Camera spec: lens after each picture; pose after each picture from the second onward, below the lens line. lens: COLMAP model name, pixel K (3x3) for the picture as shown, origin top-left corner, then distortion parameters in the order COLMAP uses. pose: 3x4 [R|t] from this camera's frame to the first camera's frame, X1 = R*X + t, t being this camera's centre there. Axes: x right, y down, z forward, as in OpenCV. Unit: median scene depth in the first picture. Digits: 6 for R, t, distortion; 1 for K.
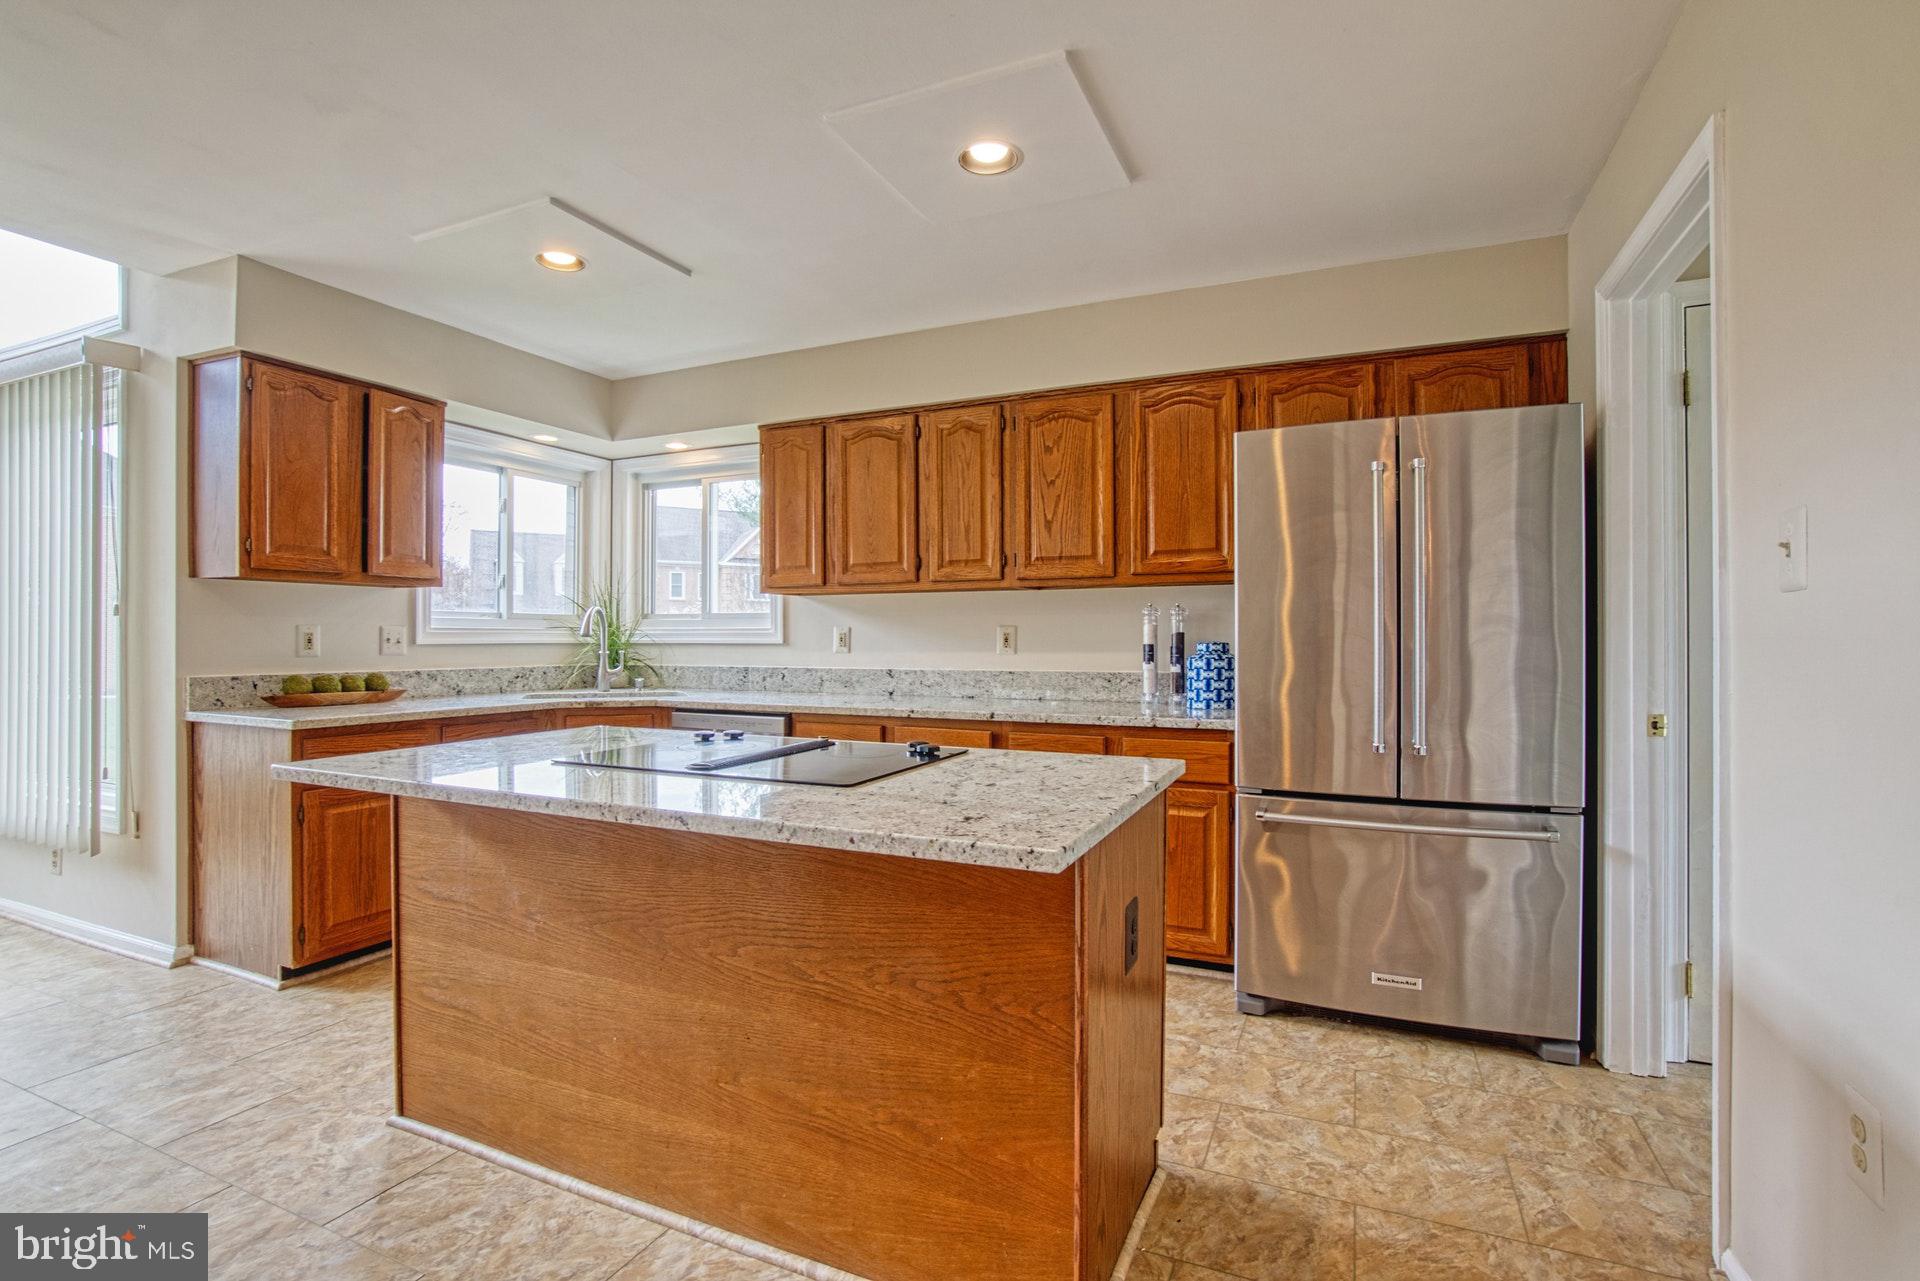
lens RADIAL K [[900.4, 0, 951.9], [0, 900.4, 636.9], [0, 0, 1]] dist [-0.056935, 0.023456]
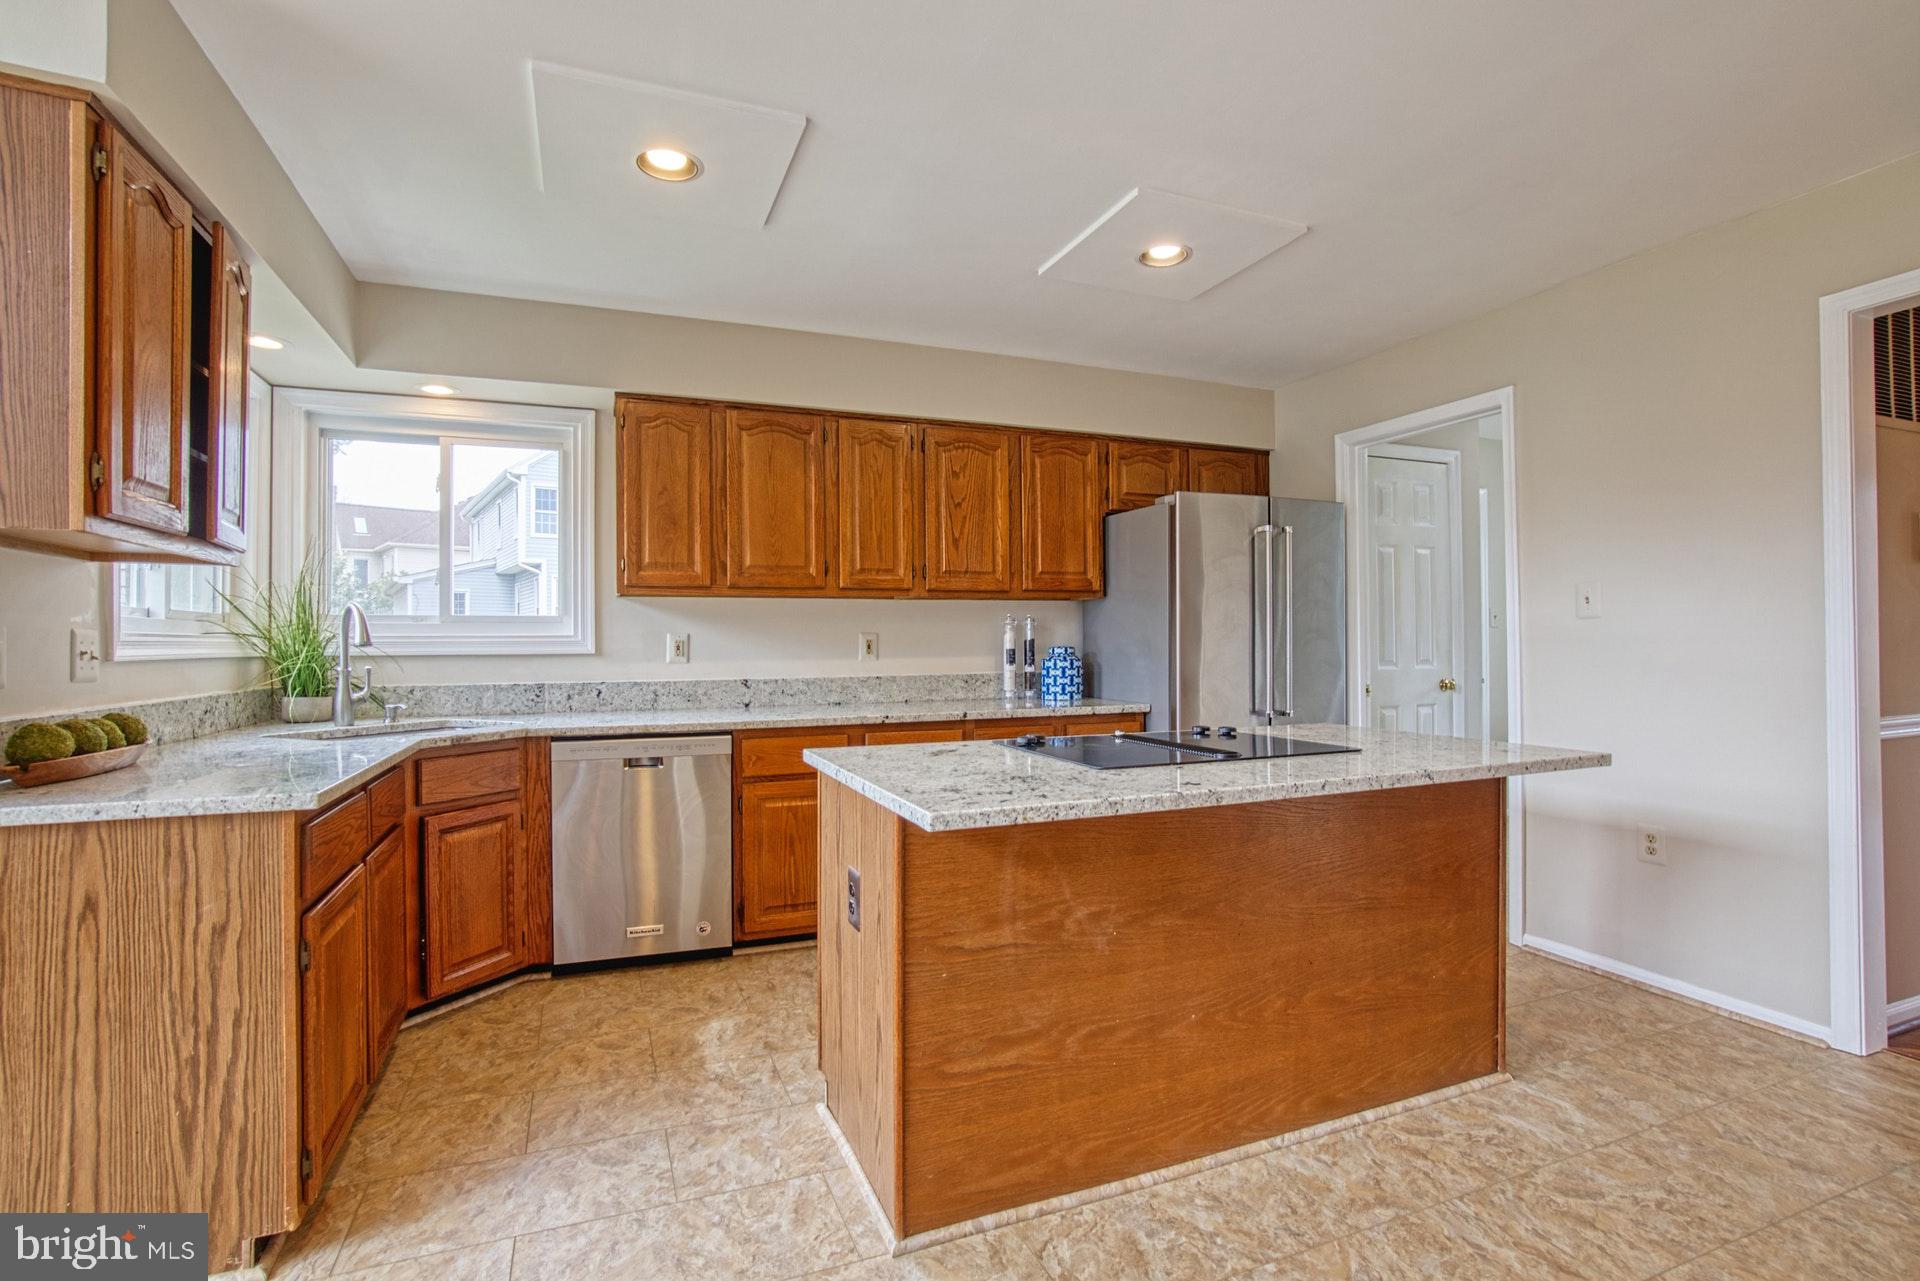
lens RADIAL K [[900.4, 0, 951.9], [0, 900.4, 636.9], [0, 0, 1]] dist [-0.056935, 0.023456]
pose [[0.690427, 0.000391, 0.723402, -0.691242], [0.006732, 0.999953, -0.006966, -0.000001], [-0.723370, 0.009679, 0.690392, 0.235125]]
